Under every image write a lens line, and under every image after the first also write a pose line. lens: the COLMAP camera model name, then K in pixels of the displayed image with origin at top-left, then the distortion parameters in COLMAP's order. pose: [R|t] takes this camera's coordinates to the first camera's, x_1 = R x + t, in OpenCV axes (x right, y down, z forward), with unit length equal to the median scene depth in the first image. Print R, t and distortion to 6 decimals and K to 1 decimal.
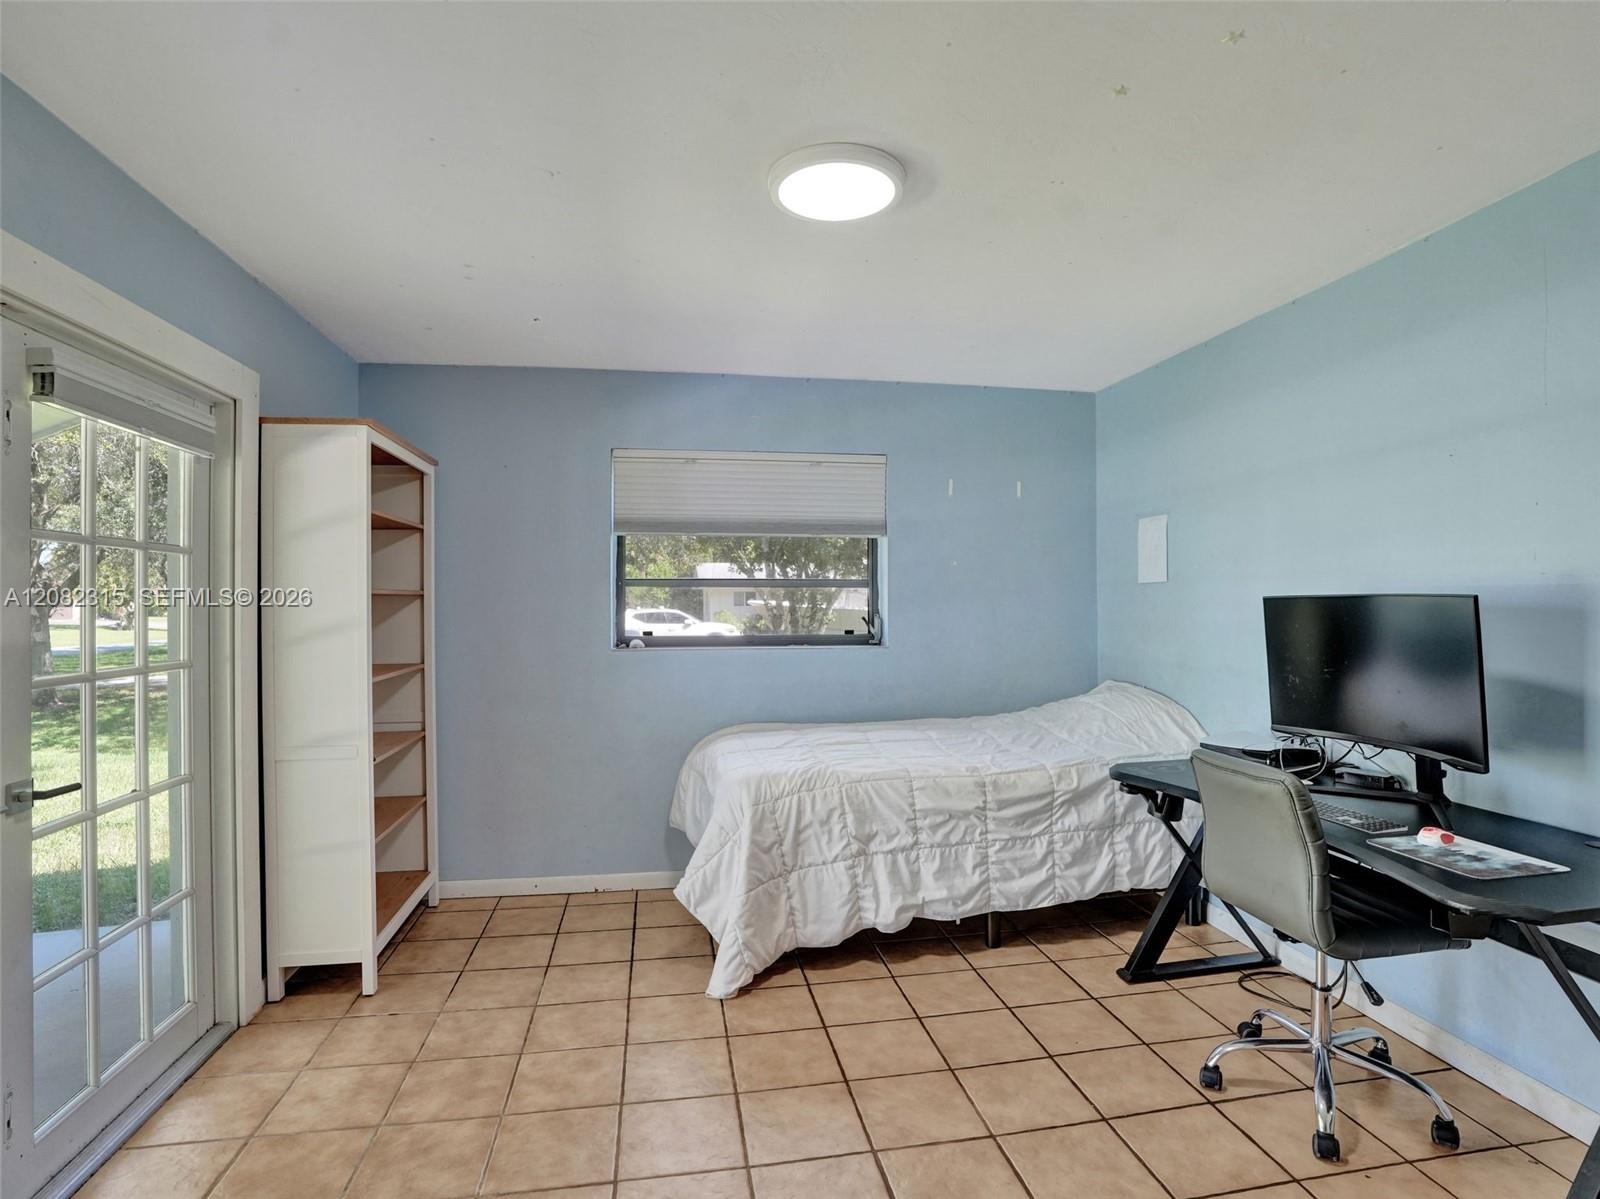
lens RADIAL K [[820.0, 0, 797.2], [0, 820.0, 616.5], [0, 0, 1]] dist [-0.063890, 0.000630]
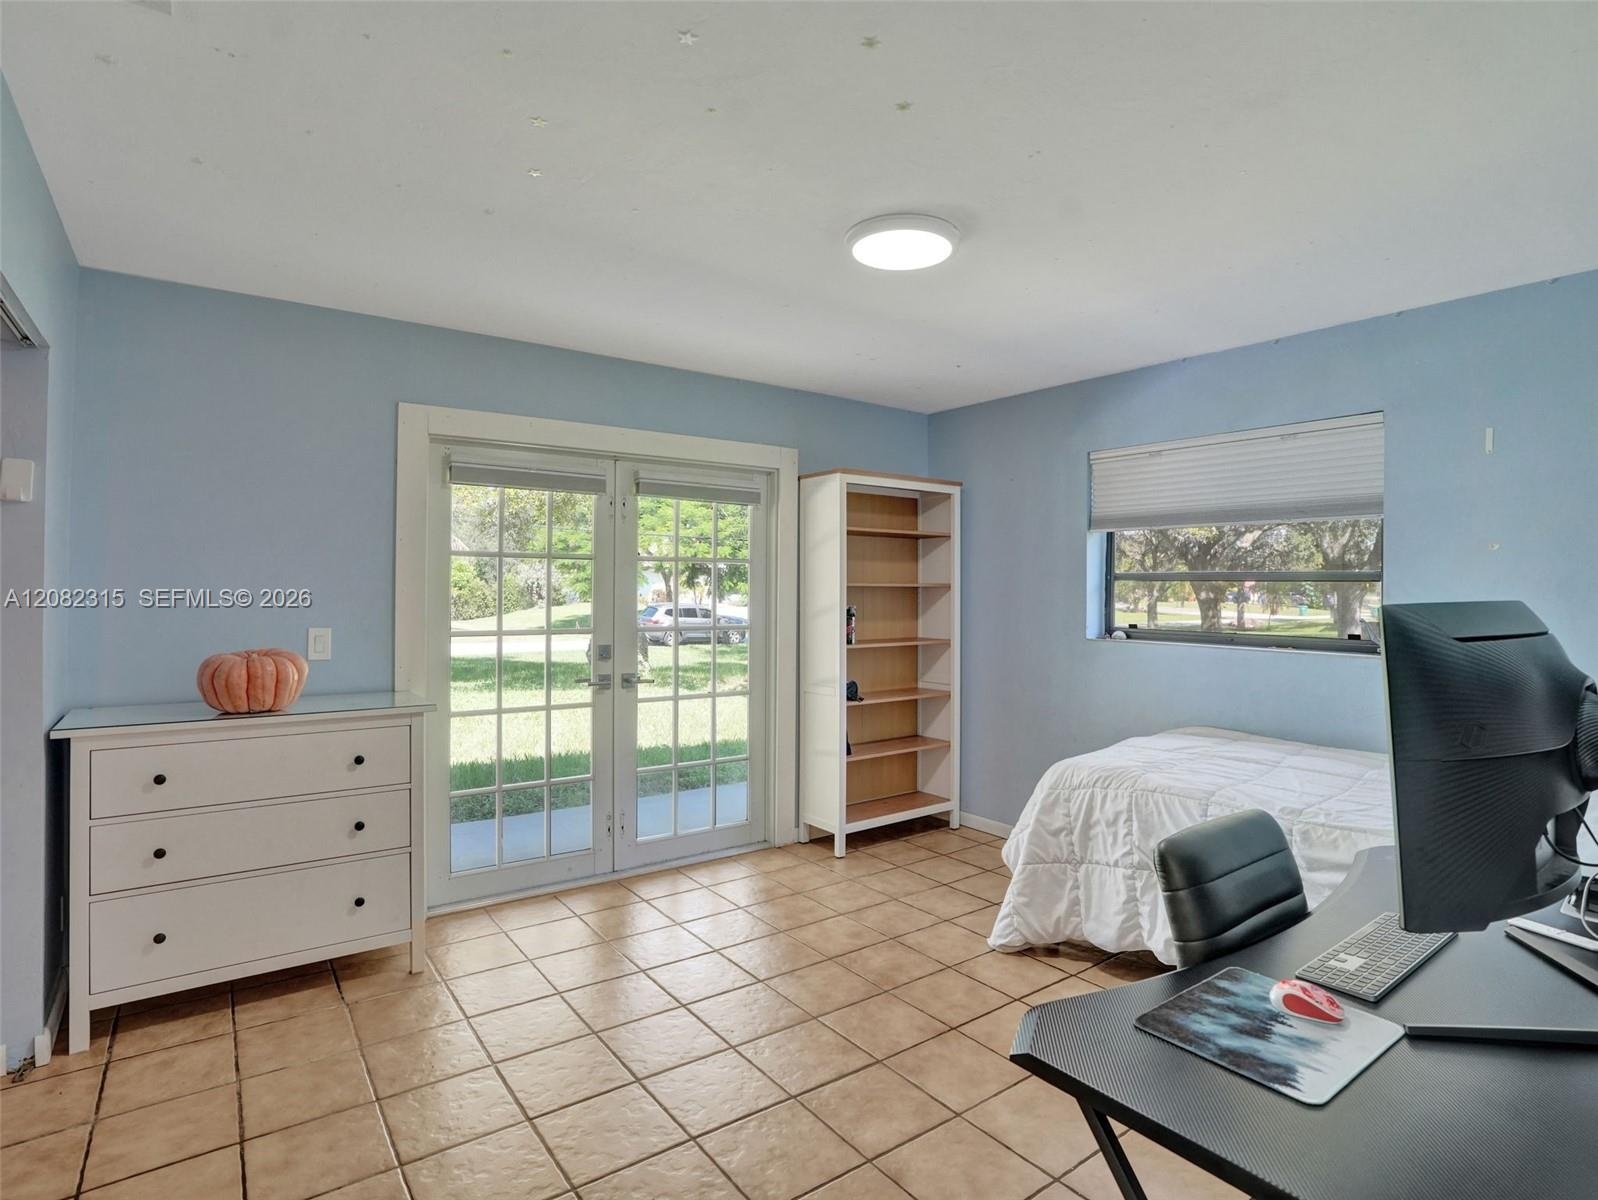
lens RADIAL K [[825.2, 0, 799.0], [0, 825.2, 600.0], [0, 0, 1]] dist [-0.055153, 0.001049]
pose [[0.447128, 0.020387, -0.894238, 0.734846], [-0.025799, 0.999618, 0.009890, -0.015000], [0.894098, 0.018648, 0.447483, 0.225602]]
